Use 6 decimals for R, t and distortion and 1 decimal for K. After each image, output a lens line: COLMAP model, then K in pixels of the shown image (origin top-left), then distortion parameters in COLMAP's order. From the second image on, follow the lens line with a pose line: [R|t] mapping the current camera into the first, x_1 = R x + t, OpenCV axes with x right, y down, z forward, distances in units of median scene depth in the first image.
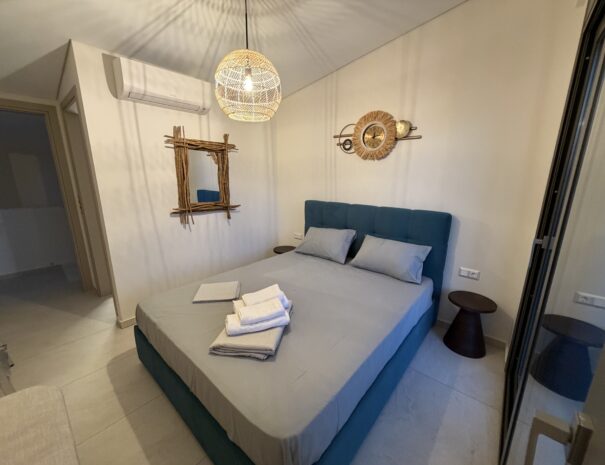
lens RADIAL K [[248.7, 0, 303.6], [0, 248.7, 232.4], [0, 0, 1]] dist [-0.004432, 0.000434]
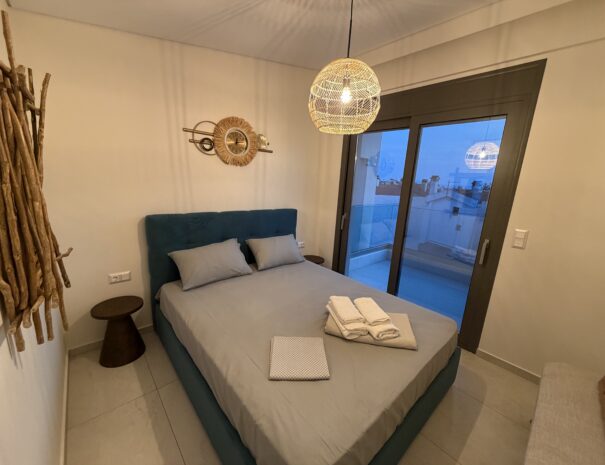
lens RADIAL K [[248.7, 0, 301.7], [0, 248.7, 236.1], [0, 0, 1]] dist [-0.004432, 0.000434]
pose [[0.130681, -0.201357, 0.970761, -0.759236], [0.183470, 0.967158, 0.175911, -0.154064], [-0.974300, 0.155117, 0.163332, 0.664266]]
